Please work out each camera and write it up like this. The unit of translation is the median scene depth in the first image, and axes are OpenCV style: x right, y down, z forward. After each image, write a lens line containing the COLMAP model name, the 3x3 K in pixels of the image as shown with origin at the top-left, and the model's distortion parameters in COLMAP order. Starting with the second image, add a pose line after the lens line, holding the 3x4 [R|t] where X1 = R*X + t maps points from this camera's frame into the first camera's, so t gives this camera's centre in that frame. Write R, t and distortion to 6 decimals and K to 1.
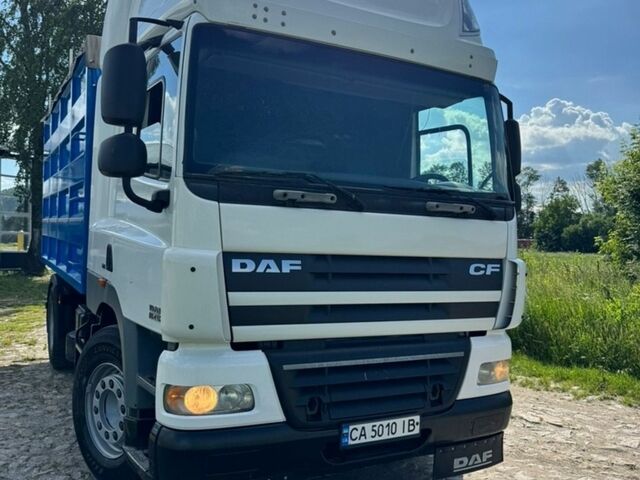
lens RADIAL K [[607.1, 0, 320.0], [0, 607.1, 240.0], [0, 0, 1]] dist [0.107349, -0.230525]
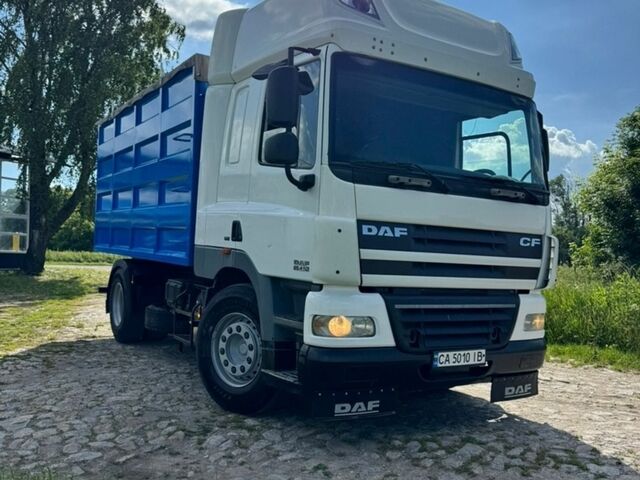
lens RADIAL K [[599.7, 0, 317.1], [0, 599.7, 243.6], [0, 0, 1]] dist [0.166476, -0.385678]
pose [[0.998745, 0.012000, 0.048630, -0.246984], [-0.011413, 0.999859, -0.012328, 0.072170], [-0.048772, 0.011757, 0.998741, -0.274368]]
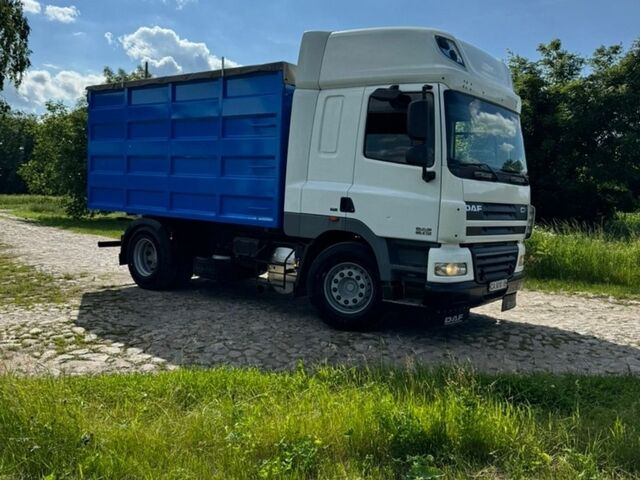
lens RADIAL K [[599.7, 0, 317.1], [0, 599.7, 243.6], [0, 0, 1]] dist [0.166476, -0.385678]
pose [[0.926780, -0.022436, 0.374933, -1.133651], [-0.011056, 0.996152, 0.086940, -0.009742], [-0.375441, -0.084720, 0.922966, -0.624148]]
